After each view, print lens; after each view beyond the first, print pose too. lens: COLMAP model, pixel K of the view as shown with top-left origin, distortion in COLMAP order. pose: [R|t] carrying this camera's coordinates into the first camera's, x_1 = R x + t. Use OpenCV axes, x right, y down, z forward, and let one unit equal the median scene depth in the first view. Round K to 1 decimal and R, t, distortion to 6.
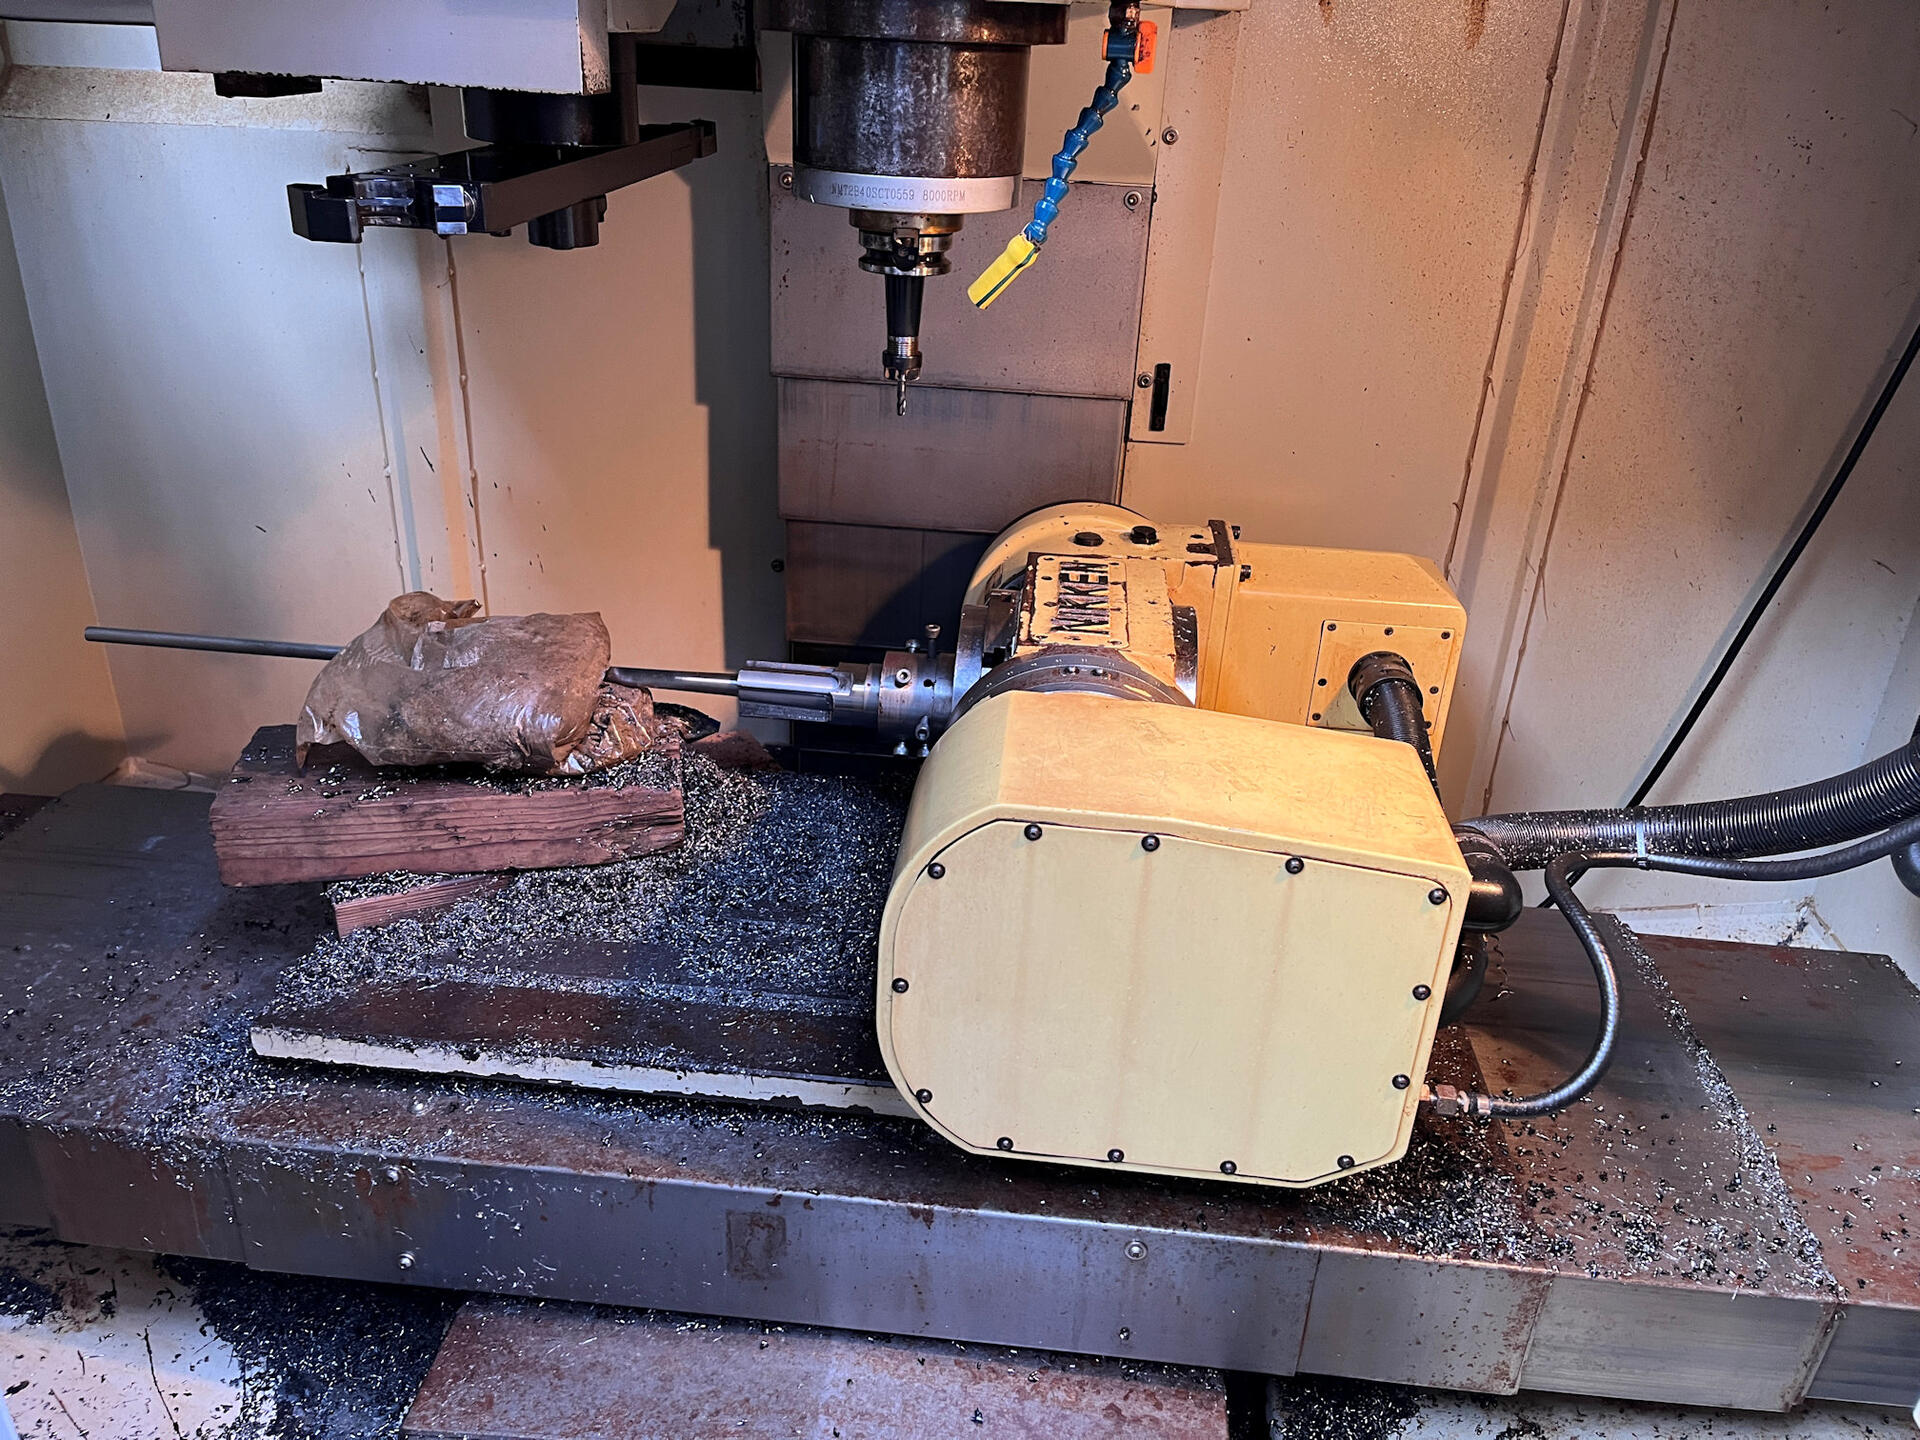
lens RADIAL K [[1453.7, 0, 949.3], [0, 1453.7, 718.1], [0, 0, 1]] dist [0.055331, -0.071826]
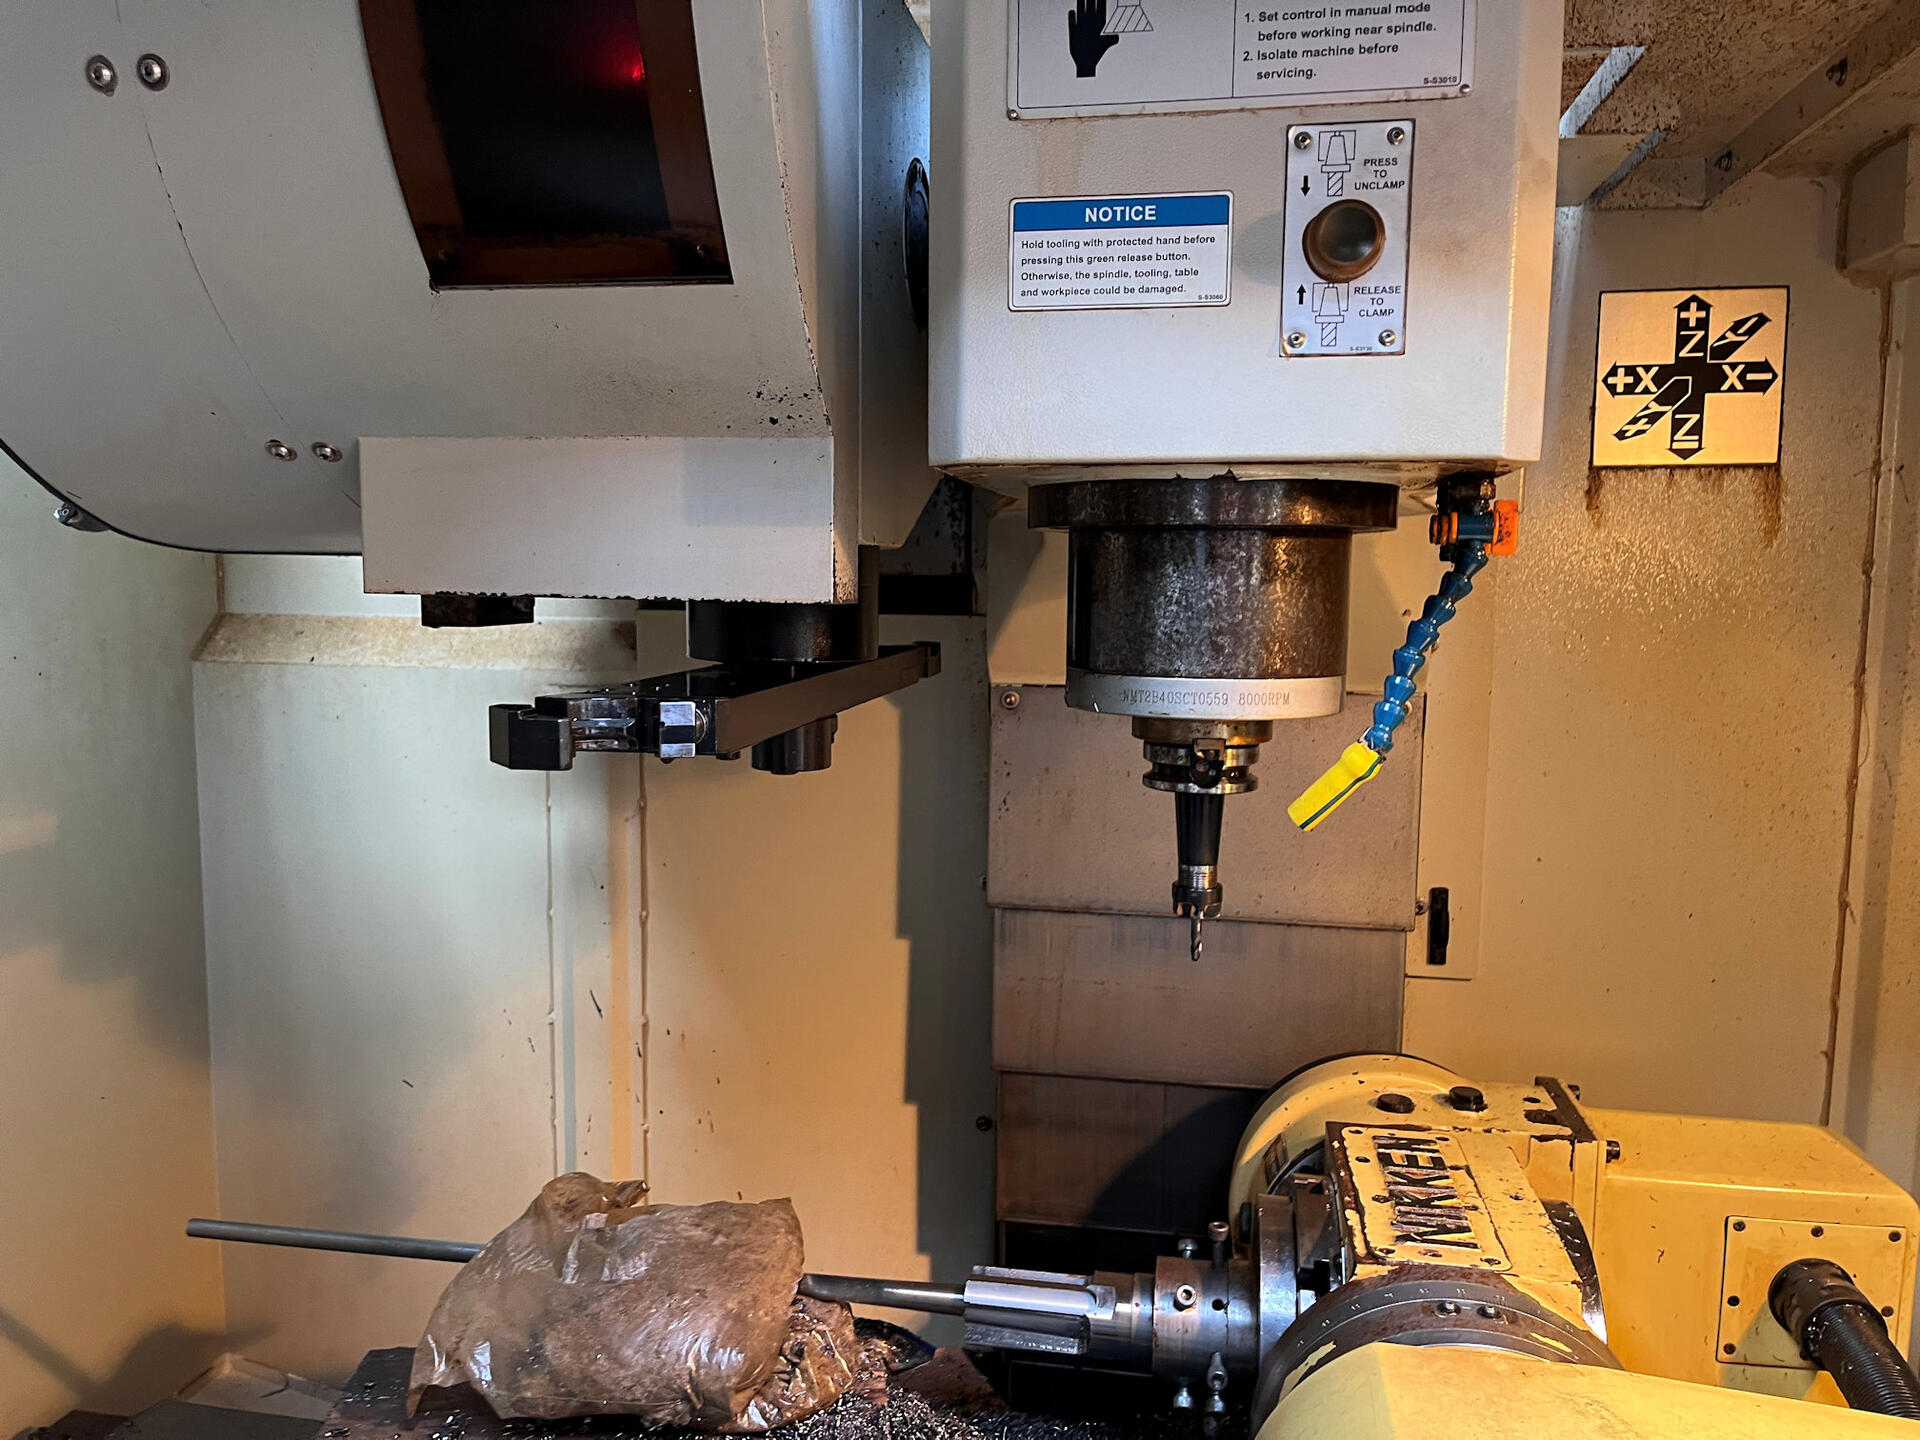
lens RADIAL K [[1453.7, 0, 963.4], [0, 1453.7, 725.3], [0, 0, 1]] dist [0.055331, -0.071826]
pose [[0.996478, -0.024506, -0.080192, -0.073781], [-0.004125, 0.940855, -0.338783, -0.046228], [0.083752, 0.337921, 0.937441, 0.157514]]
